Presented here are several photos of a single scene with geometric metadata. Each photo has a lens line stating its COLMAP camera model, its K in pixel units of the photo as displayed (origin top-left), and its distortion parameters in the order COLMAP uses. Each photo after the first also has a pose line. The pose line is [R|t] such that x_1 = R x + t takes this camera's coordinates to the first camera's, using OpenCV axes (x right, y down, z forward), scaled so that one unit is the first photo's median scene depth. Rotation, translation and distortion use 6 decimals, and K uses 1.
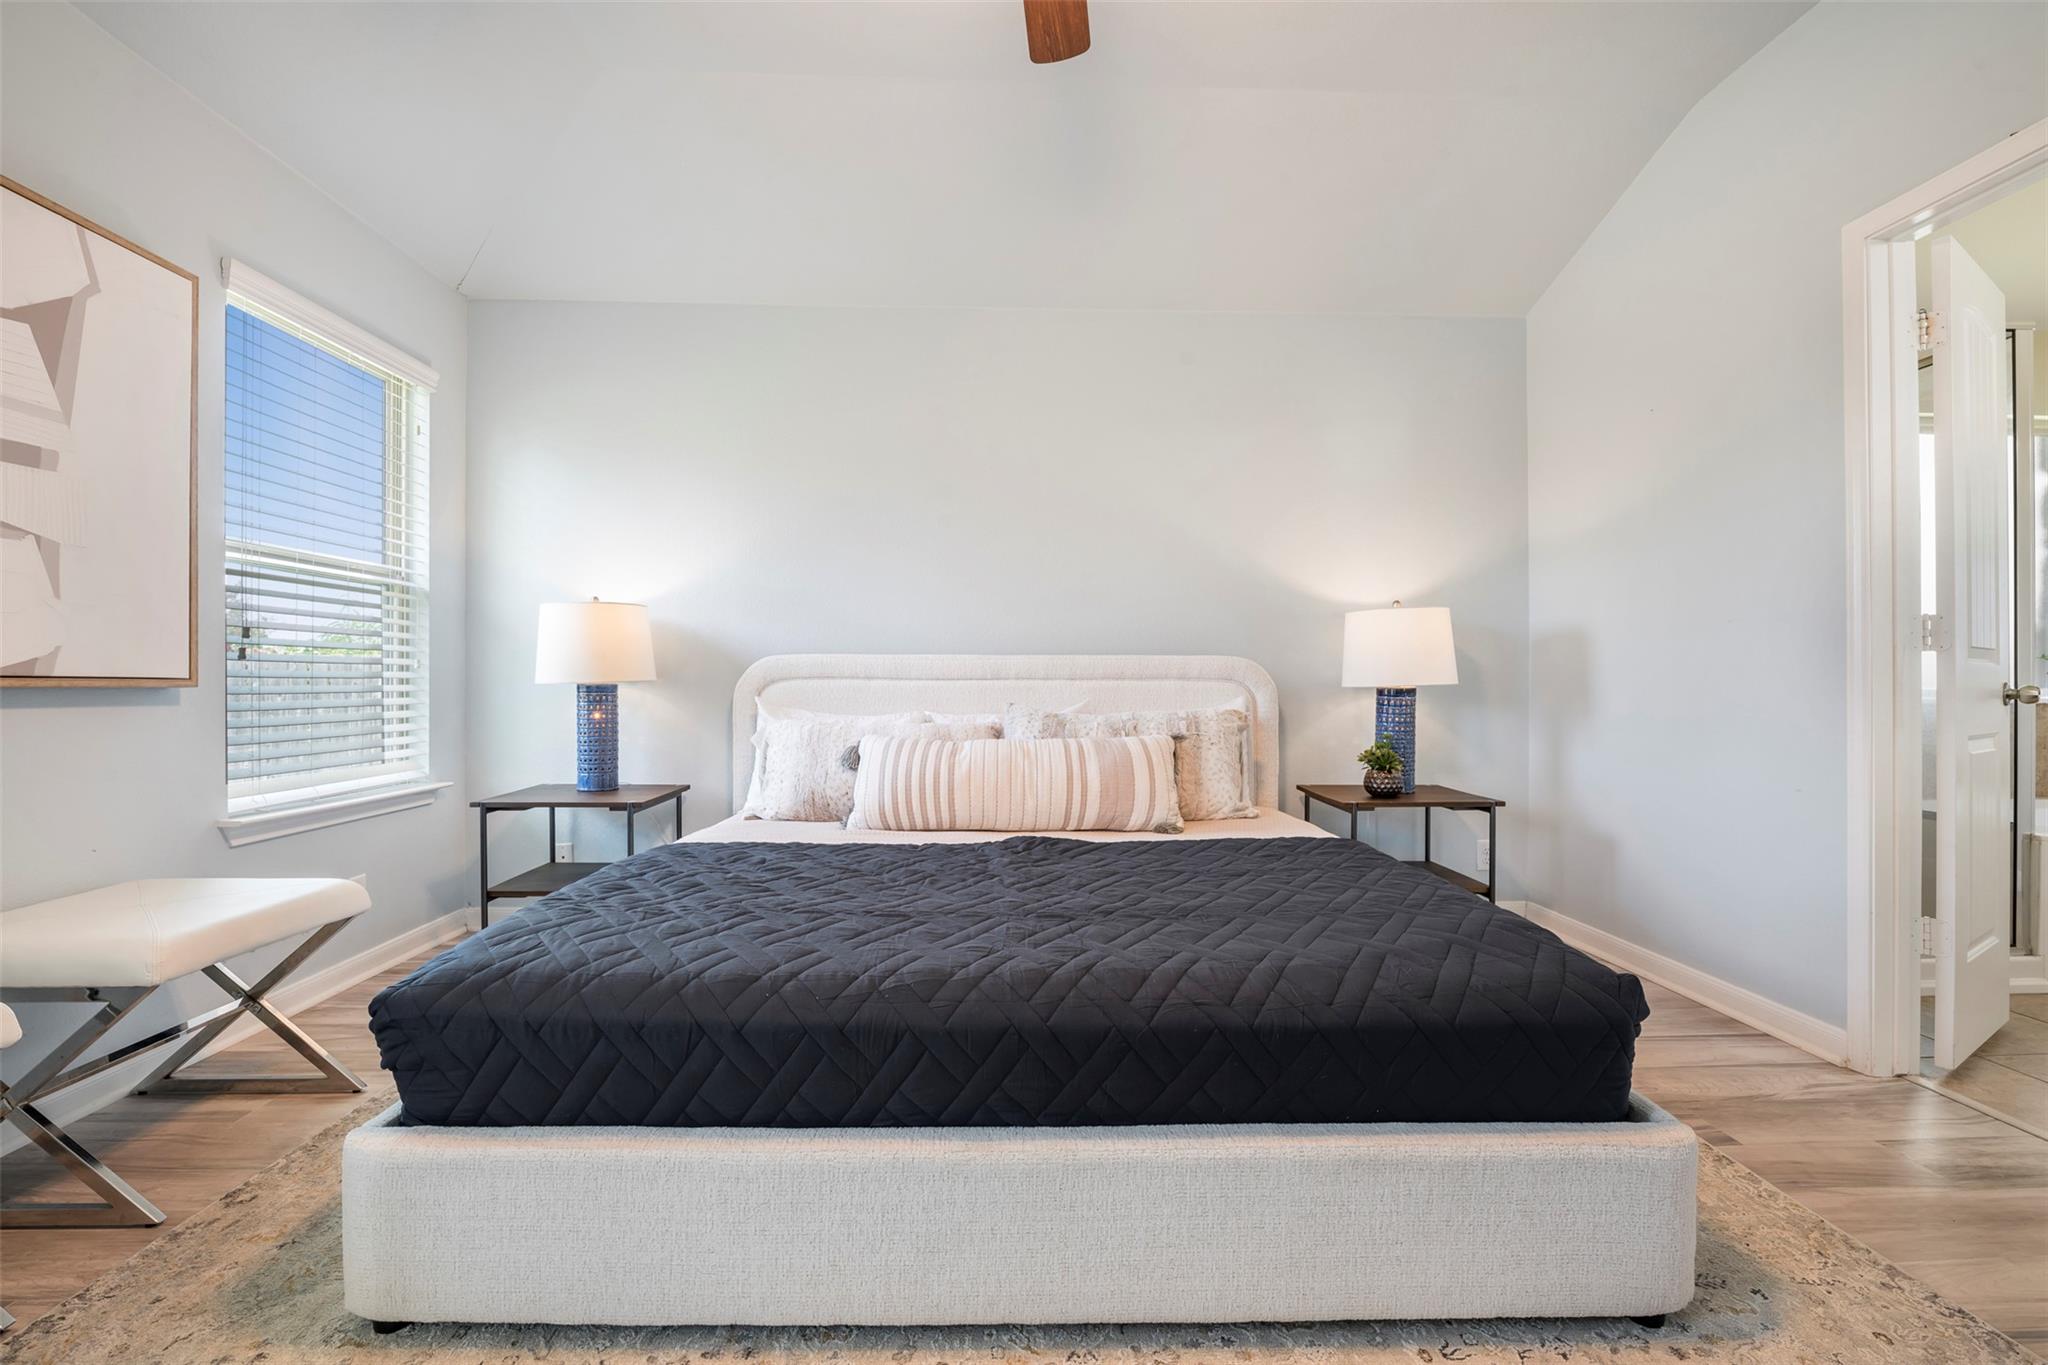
lens RADIAL K [[910.1, 0, 1020.0], [0, 910.1, 686.3], [0, 0, 1]] dist [-0.015873, -0.000702]
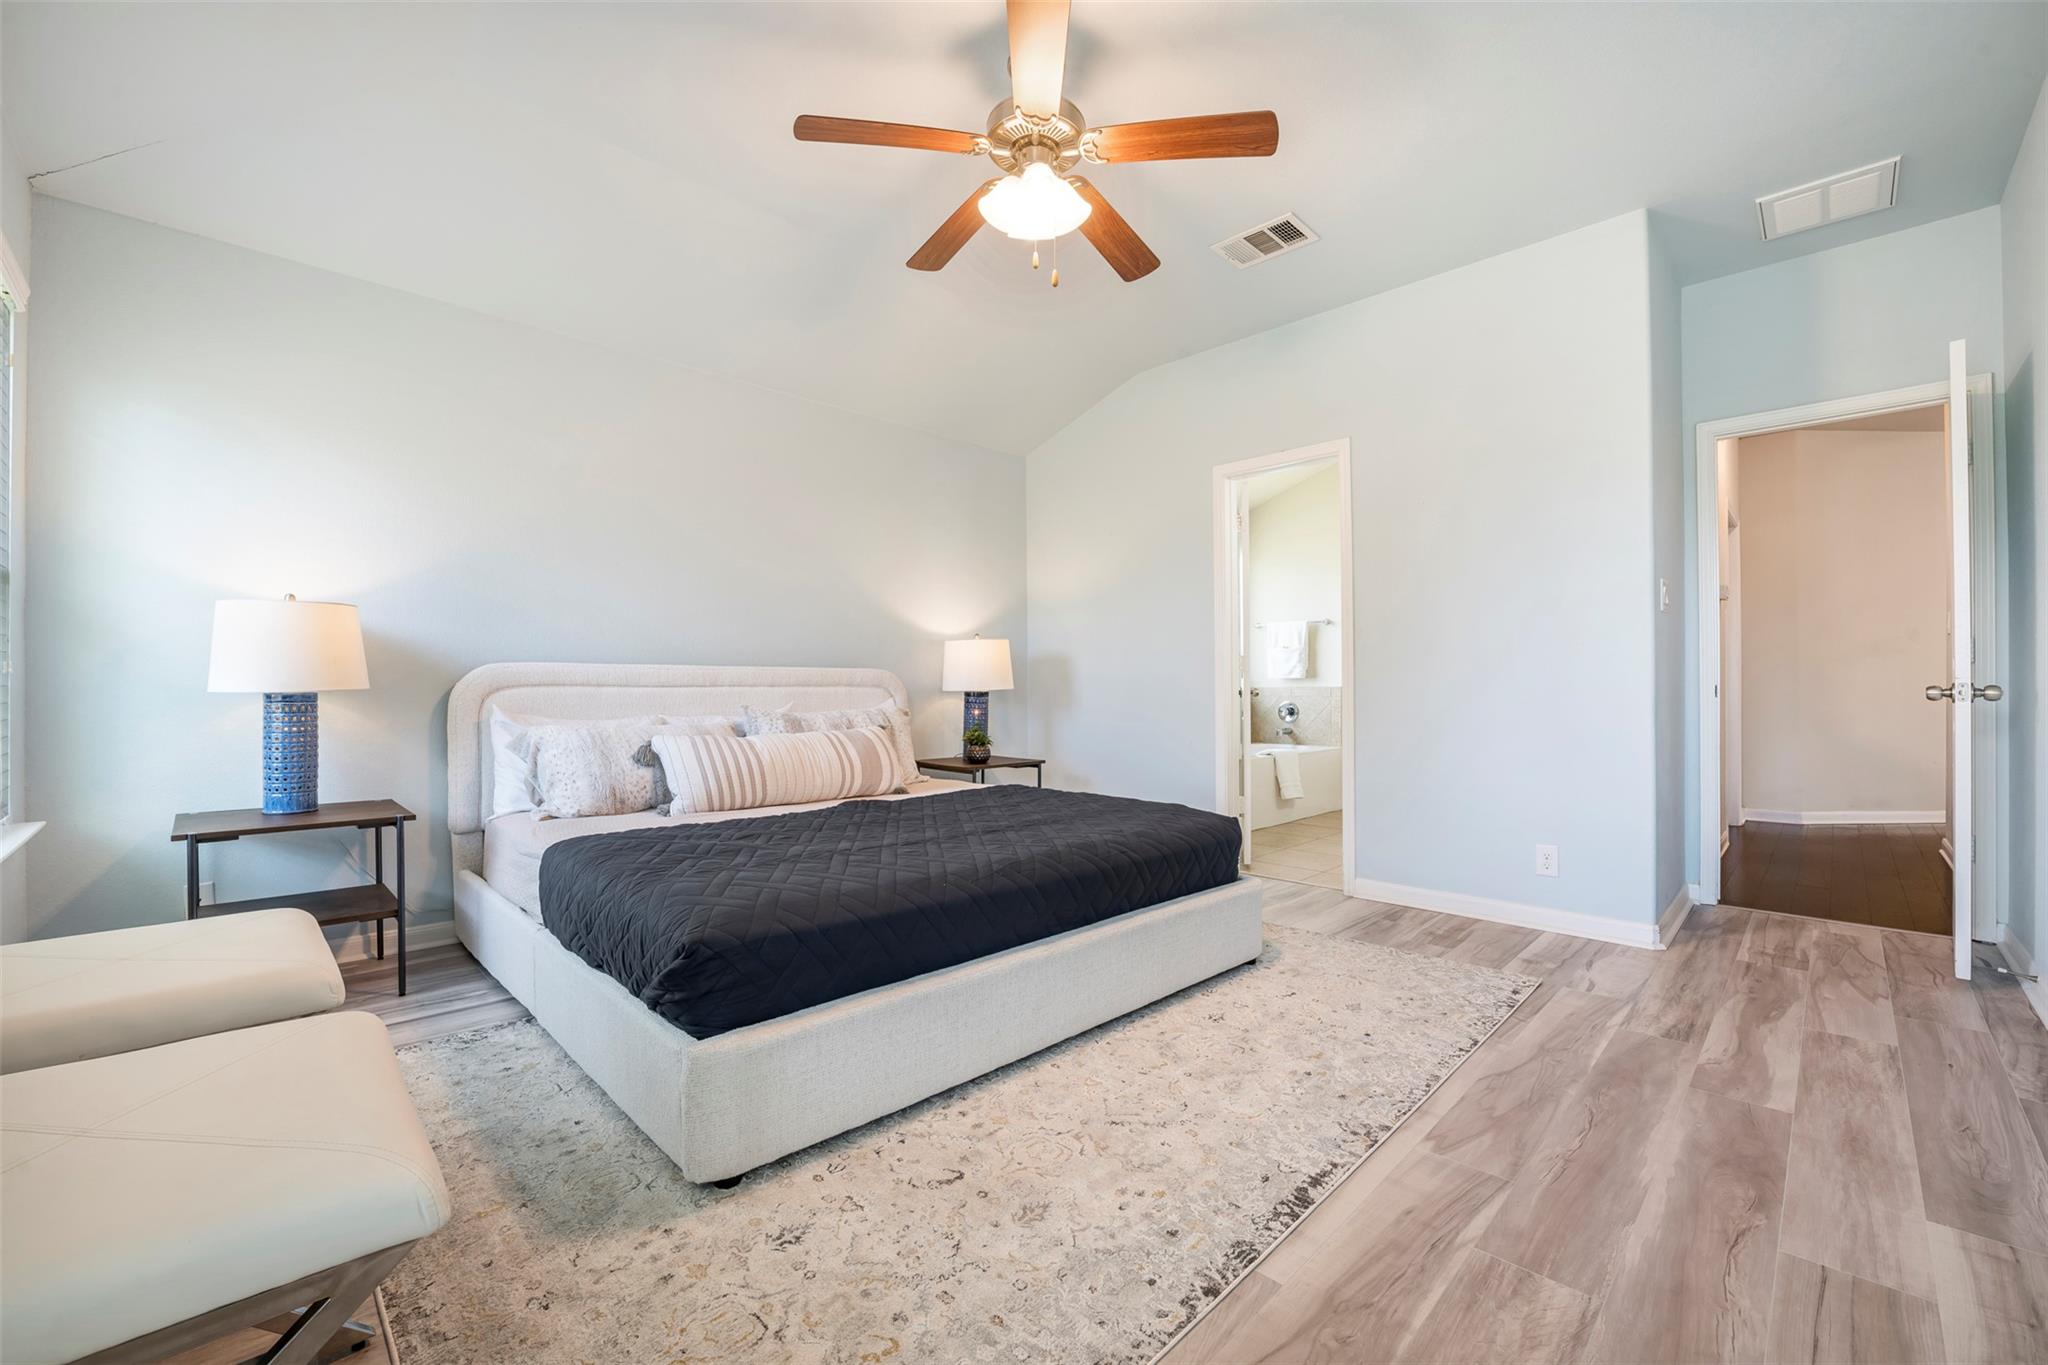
lens RADIAL K [[835.3, 0, 1017.8], [0, 835.3, 695.6], [0, 0, 1]] dist [-0.023453, 0.000053]
pose [[0.732258, -0.009625, 0.680959, -0.506111], [0.005615, 0.999951, 0.008096, -0.002332], [-0.681004, -0.002105, 0.732277, -0.071343]]
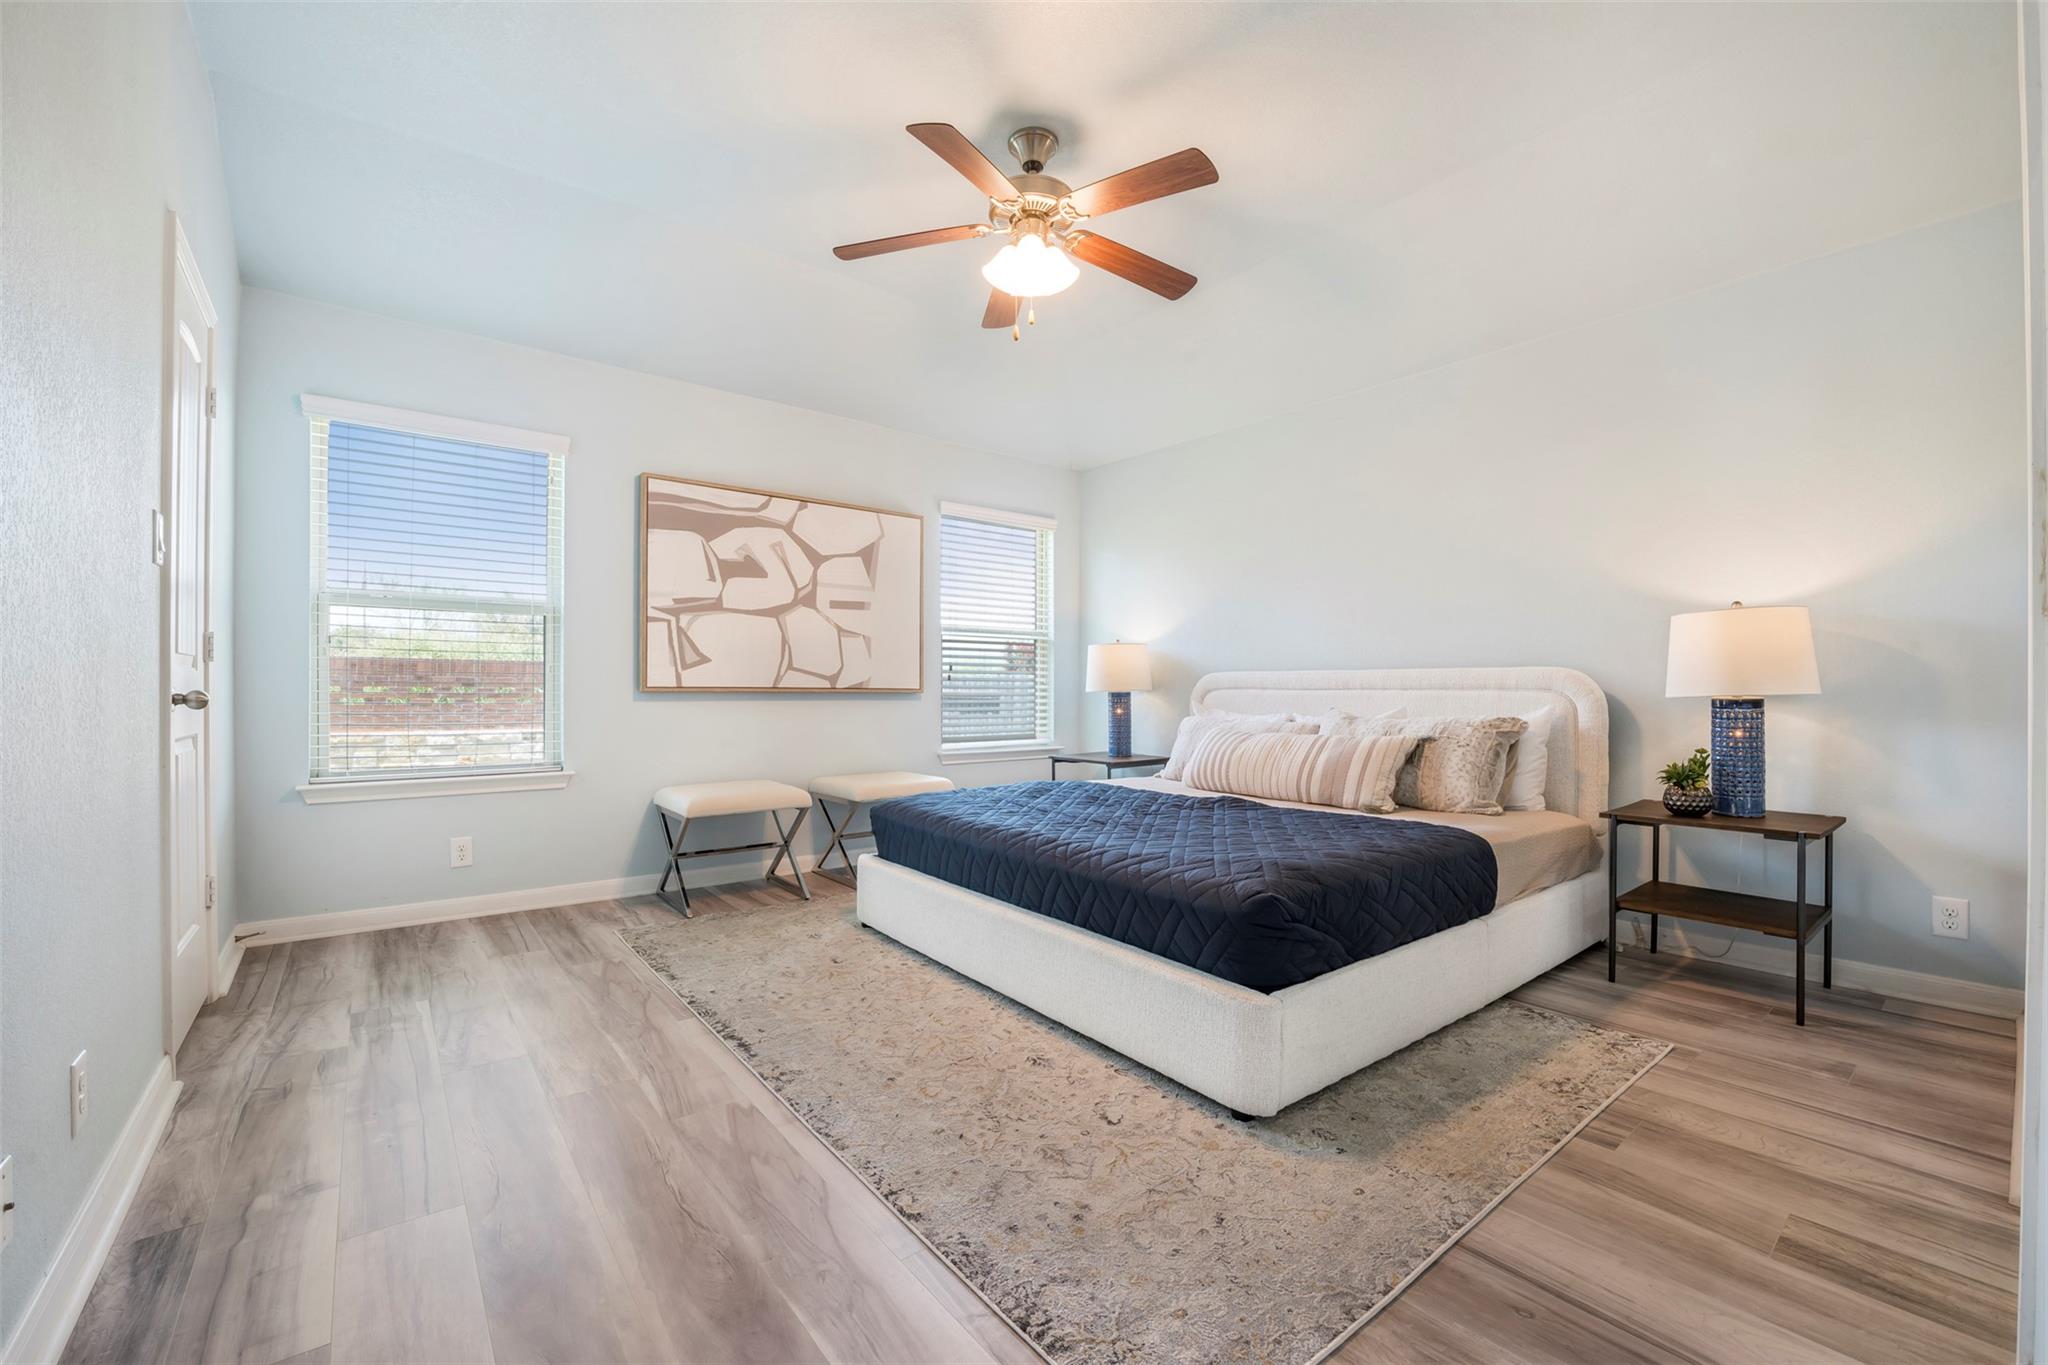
lens RADIAL K [[835.3, 0, 1017.8], [0, 835.3, 695.6], [0, 0, 1]] dist [-0.023453, 0.000053]
pose [[0.587212, 0.006248, -0.809409, 0.680274], [-0.005600, 0.999978, 0.003656, -0.000533], [0.809414, 0.002386, 0.587234, -0.051323]]
